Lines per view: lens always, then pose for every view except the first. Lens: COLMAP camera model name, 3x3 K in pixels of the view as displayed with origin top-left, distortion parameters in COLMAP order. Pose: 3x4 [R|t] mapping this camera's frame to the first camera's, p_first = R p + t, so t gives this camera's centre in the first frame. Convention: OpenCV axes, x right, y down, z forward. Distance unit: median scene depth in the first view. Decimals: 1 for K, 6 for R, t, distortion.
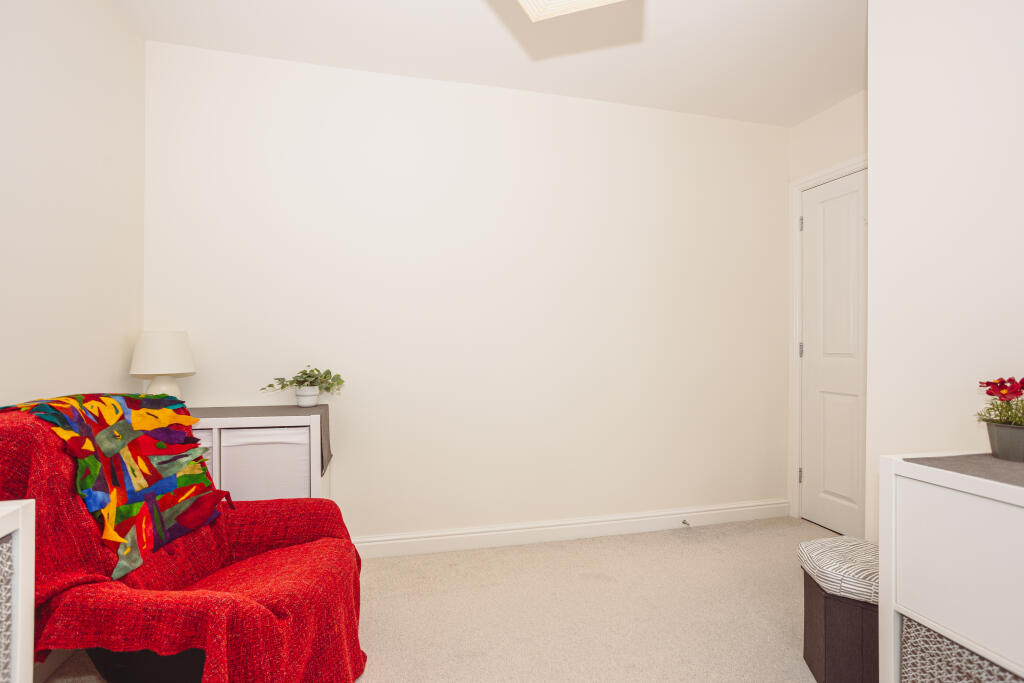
lens RADIAL K [[497.2, 0, 512.0], [0, 497.2, 341.5], [0, 0, 1]] dist [-0.062550, 0.001063]
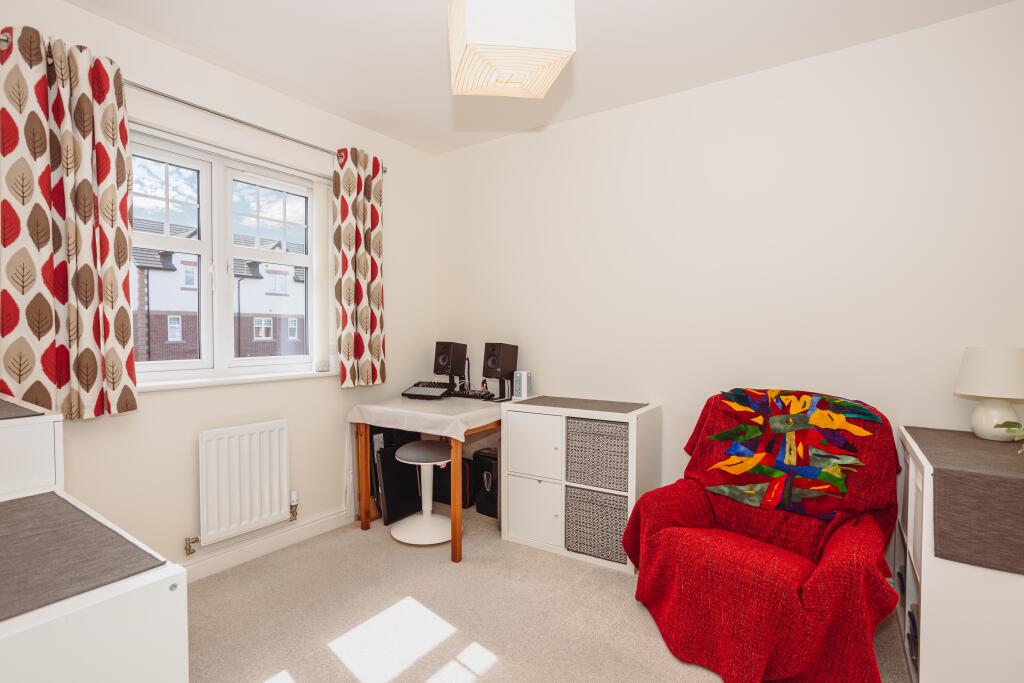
lens RADIAL K [[497.2, 0, 512.0], [0, 497.2, 341.5], [0, 0, 1]] dist [-0.062550, 0.001063]
pose [[-0.767702, 0.003824, -0.640796, 0.706721], [-0.003254, 0.999946, 0.009865, -0.051349], [0.640799, 0.009659, -0.767648, 1.531036]]
